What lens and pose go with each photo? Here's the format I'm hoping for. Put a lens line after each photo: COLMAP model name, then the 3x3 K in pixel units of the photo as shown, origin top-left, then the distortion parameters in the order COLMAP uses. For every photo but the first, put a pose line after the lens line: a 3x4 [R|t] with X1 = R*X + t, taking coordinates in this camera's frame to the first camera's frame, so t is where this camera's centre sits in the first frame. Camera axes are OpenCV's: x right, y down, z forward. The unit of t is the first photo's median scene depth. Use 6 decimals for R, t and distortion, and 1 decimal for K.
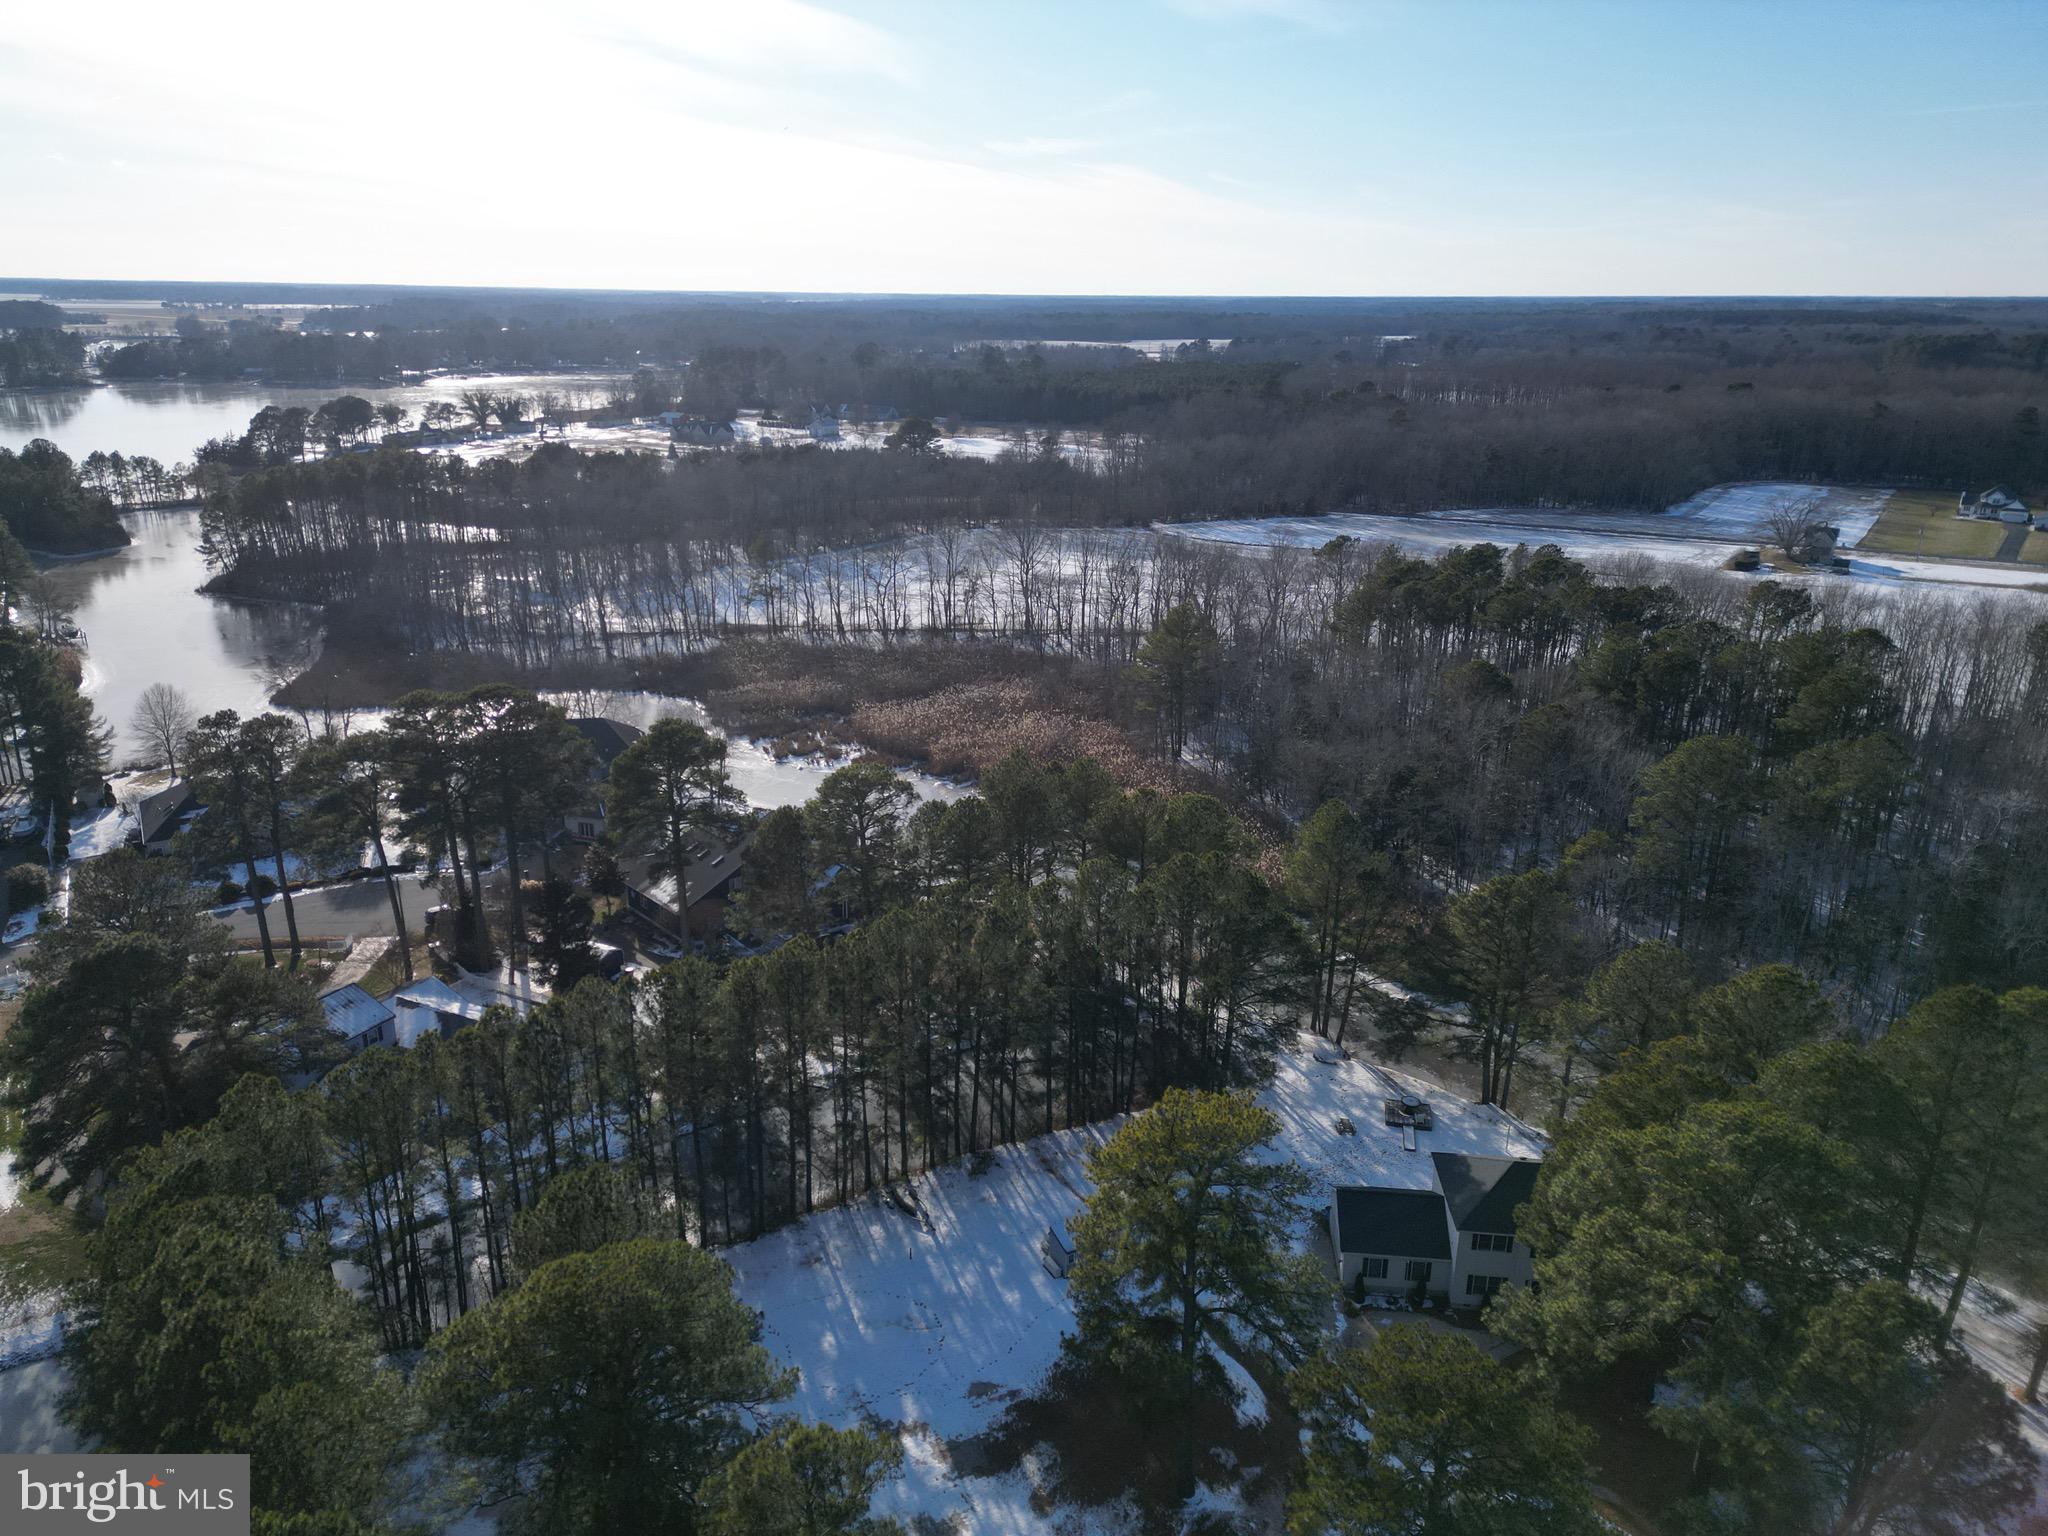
lens RADIAL K [[1420.8, 0, 1024.0], [0, 1420.8, 768.0], [0, 0, 1]] dist [0.088657, -0.076436]
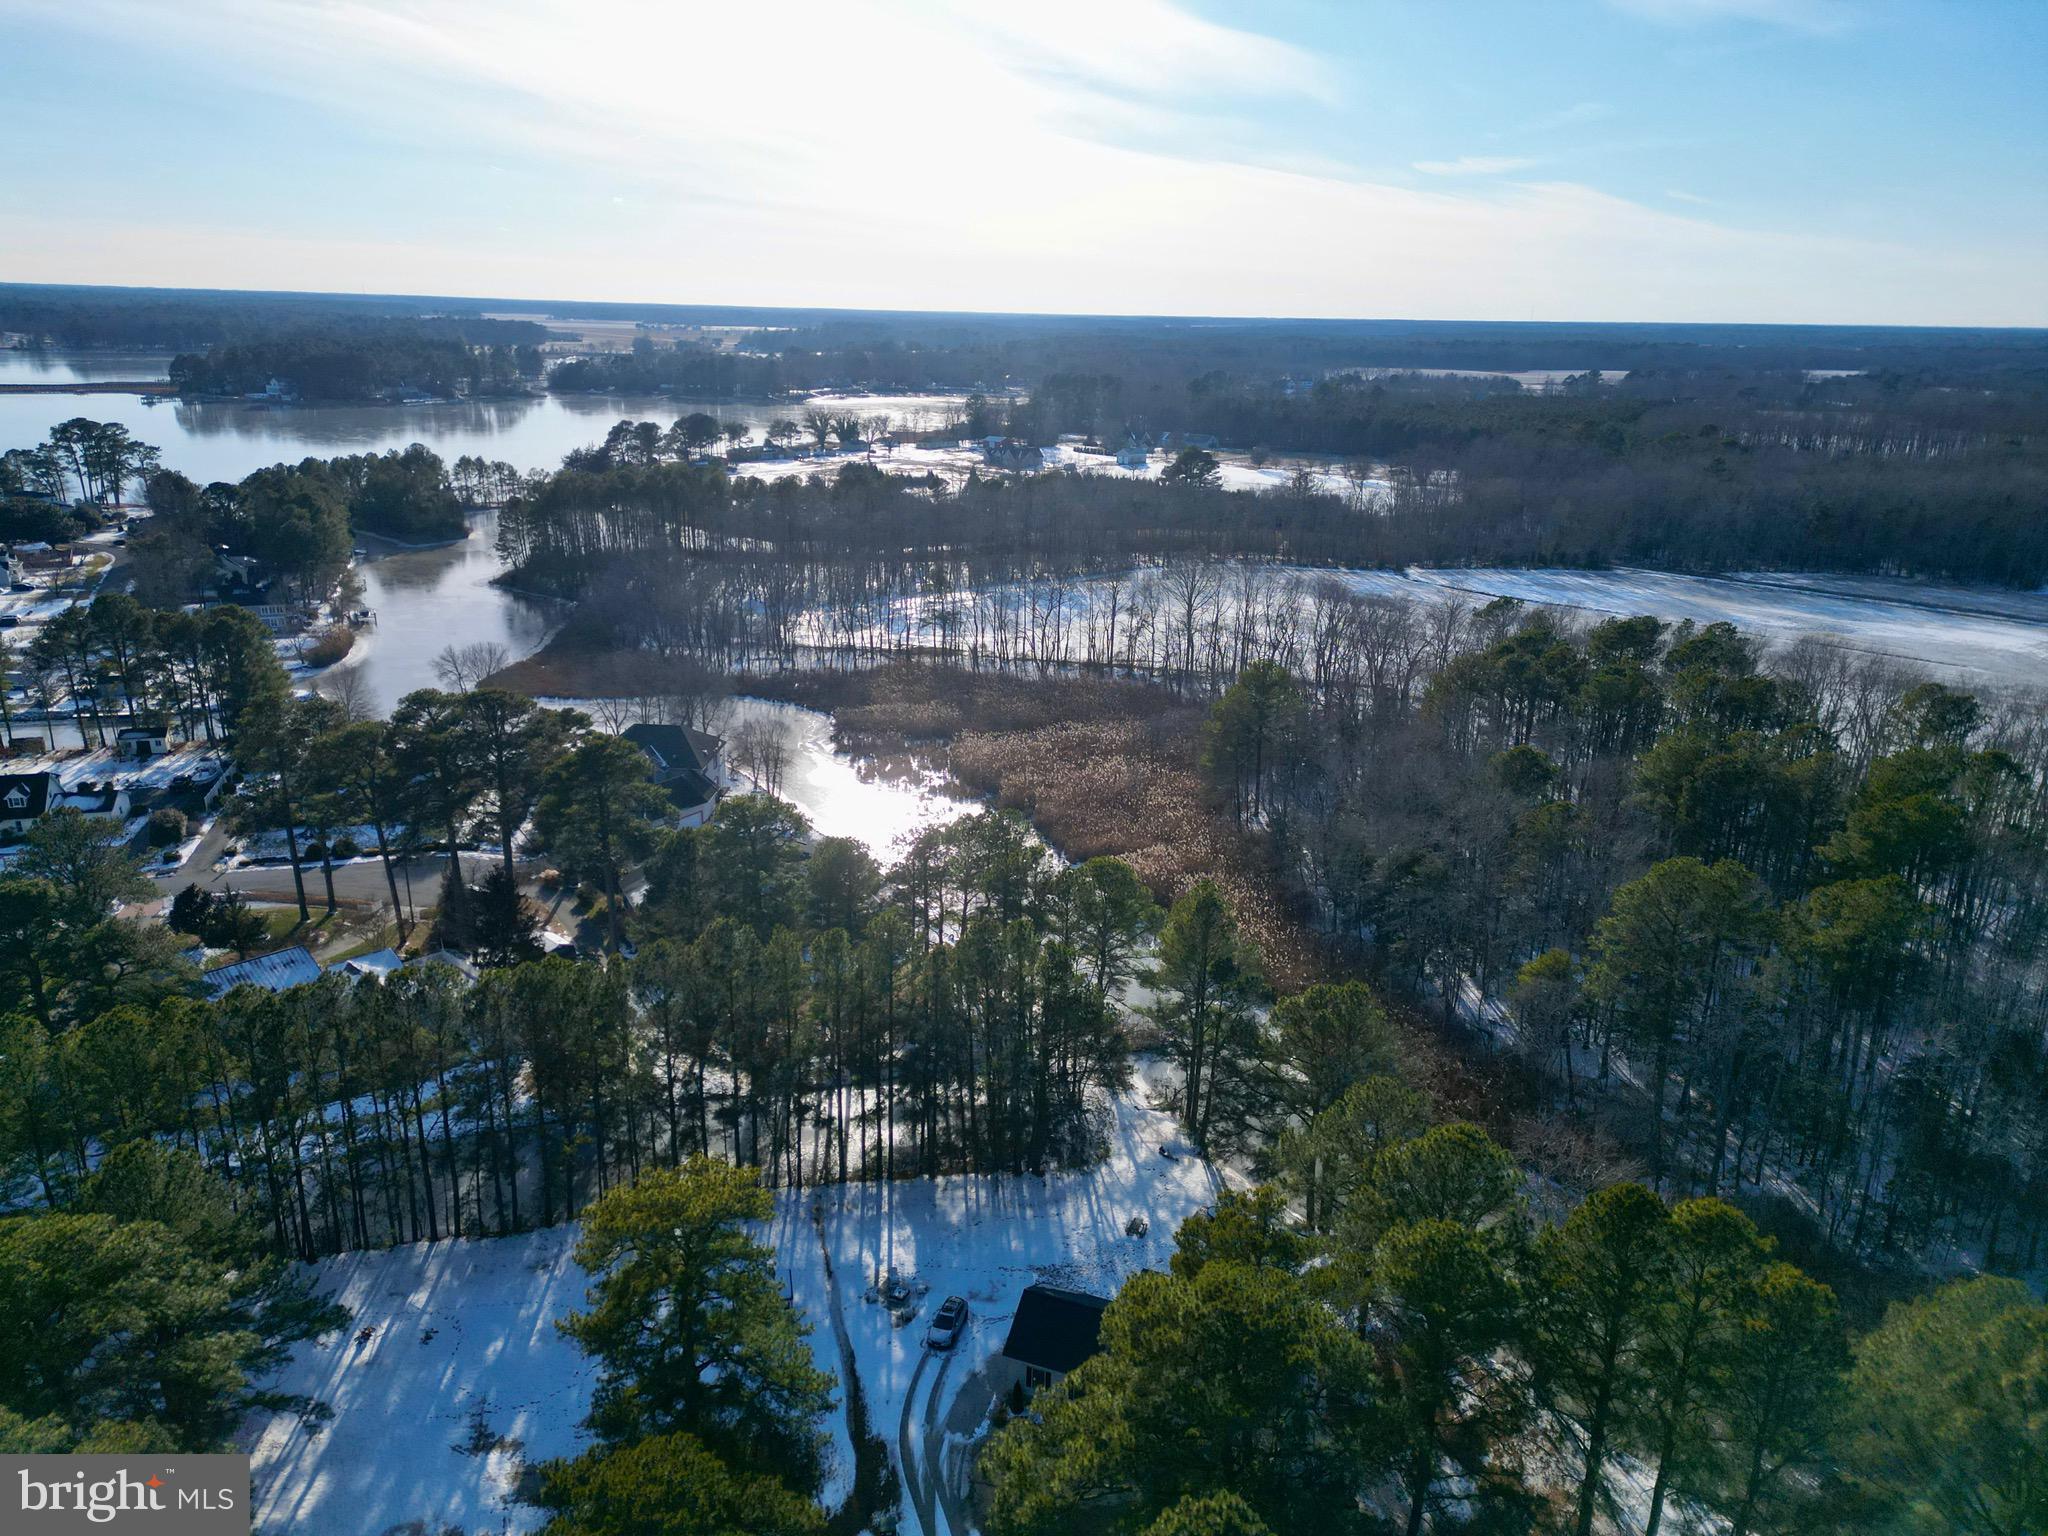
lens RADIAL K [[1420.8, 0, 1024.0], [0, 1420.8, 768.0], [0, 0, 1]] dist [0.088657, -0.076436]
pose [[0.962225, 0.093791, -0.255589, 0.247650], [-0.097685, 0.995214, -0.002552, -0.028515], [0.254127, 0.027423, 0.966782, 0.038728]]
